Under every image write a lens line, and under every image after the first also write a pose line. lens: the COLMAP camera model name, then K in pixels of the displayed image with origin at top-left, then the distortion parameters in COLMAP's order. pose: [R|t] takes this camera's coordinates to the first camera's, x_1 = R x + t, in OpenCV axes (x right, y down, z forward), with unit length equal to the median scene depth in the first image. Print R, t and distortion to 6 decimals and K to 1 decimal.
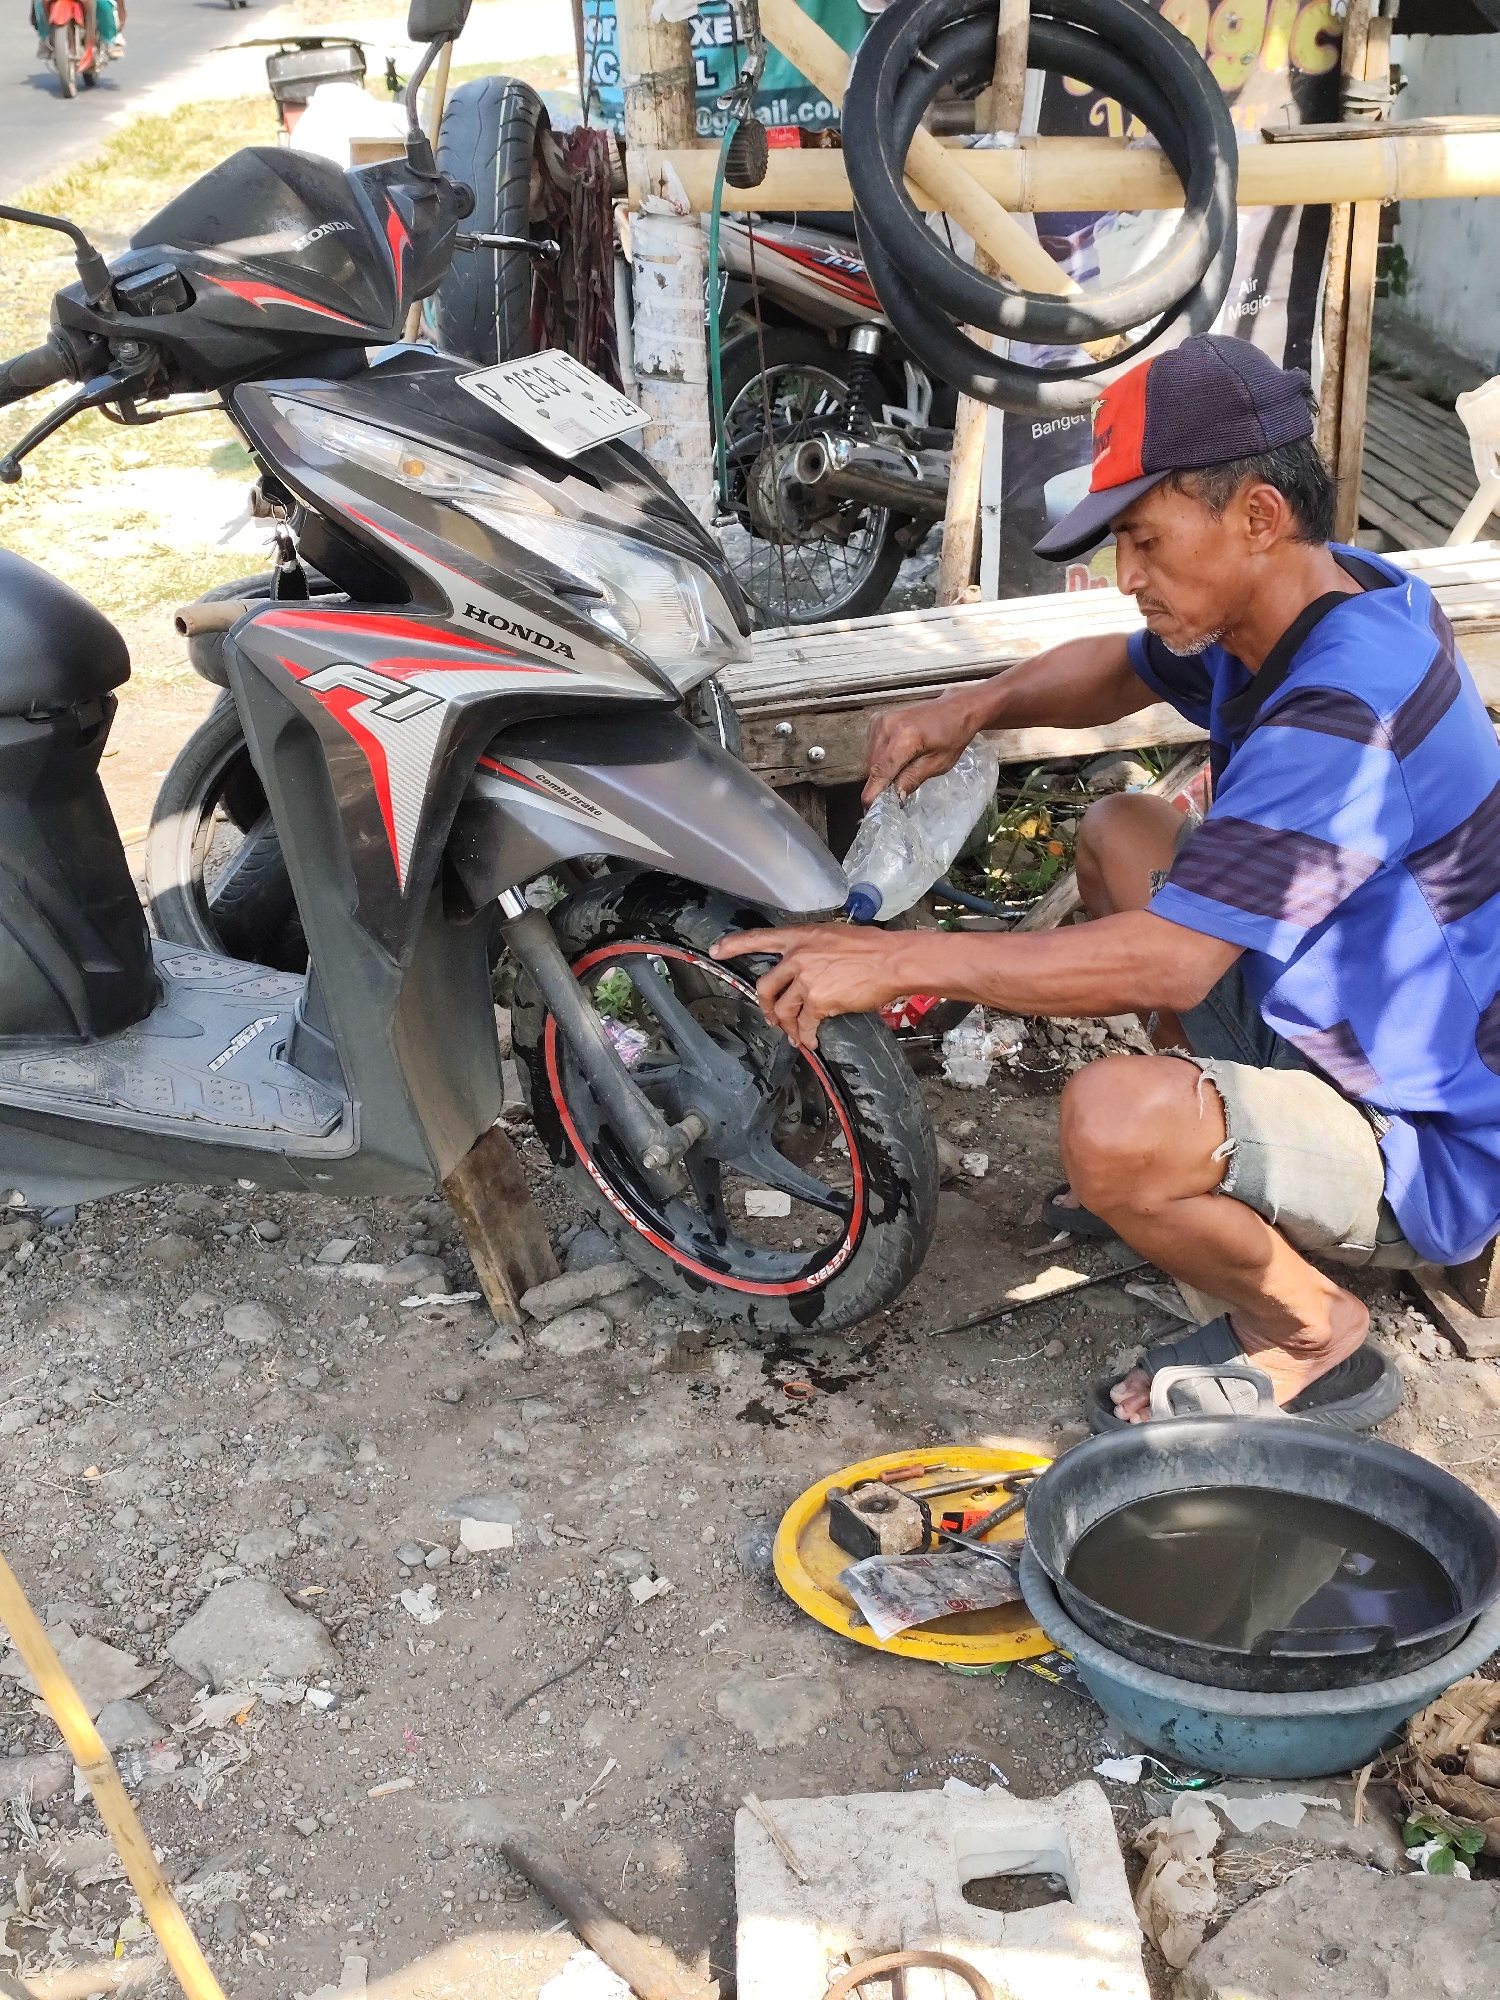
lens RADIAL K [[2666.1, 0, 750.0], [0, 2666.1, 1009.8], [0, 0, 1]] dist [-0.006648, 0.000000]
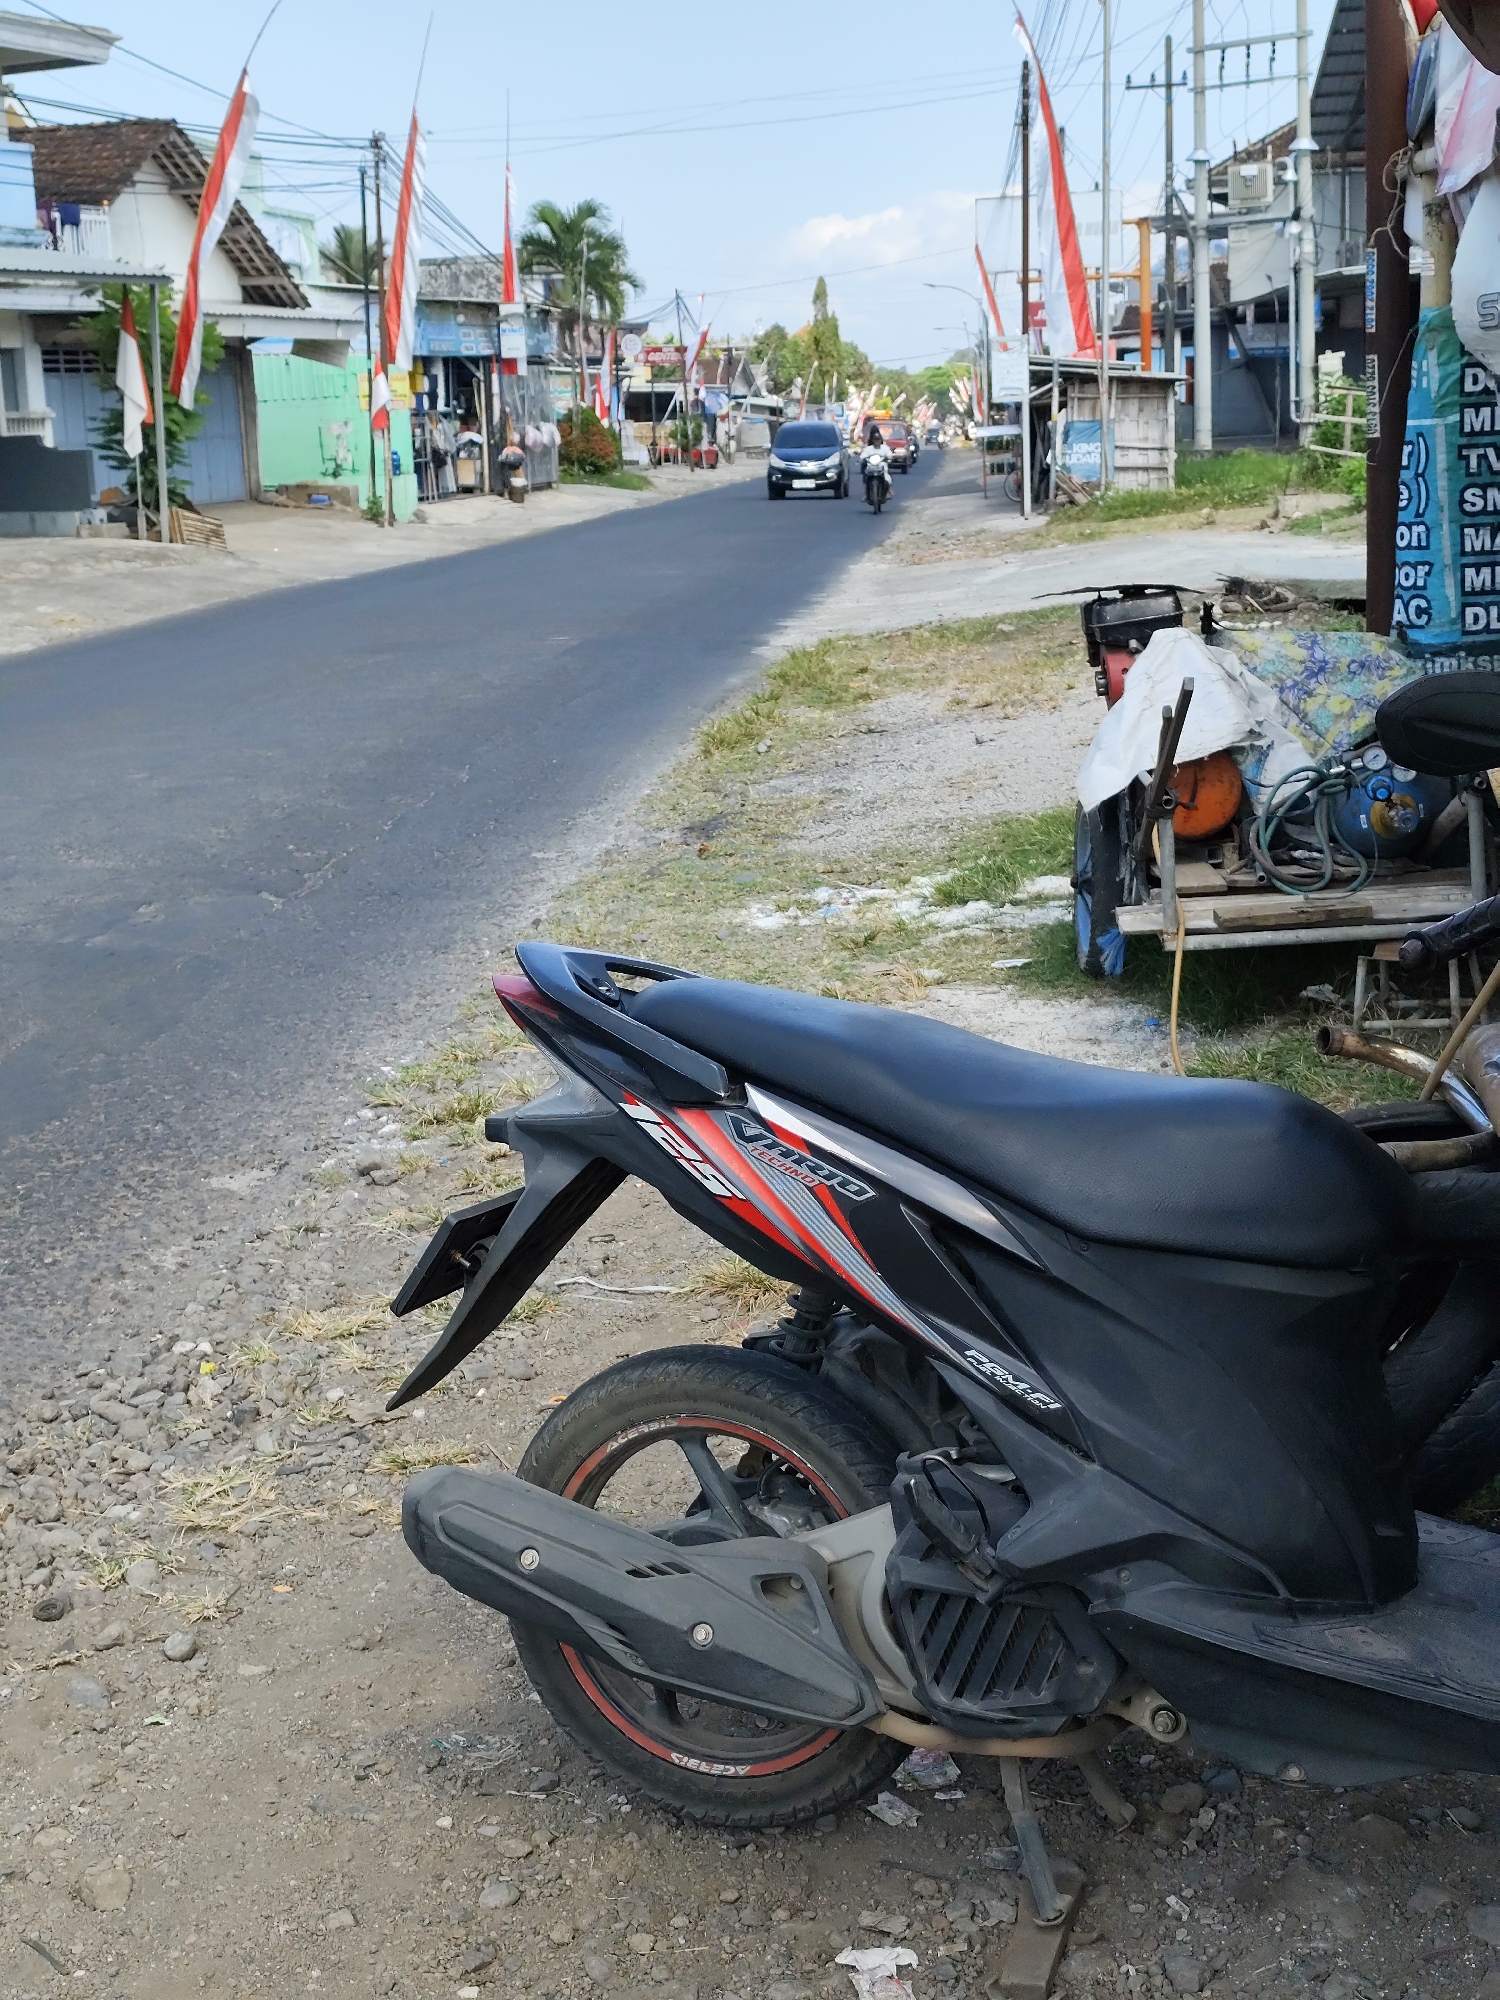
lens RADIAL K [[2666.1, 0, 756.6], [0, 2666.1, 1000.3], [0, 0, 1]] dist [-0.006648, 0.000000]
pose [[0.974412, 0.025038, -0.223370, -0.109276], [-0.067382, 0.980610, -0.184022, -0.004909], [0.214432, 0.194364, 0.957205, -0.001266]]
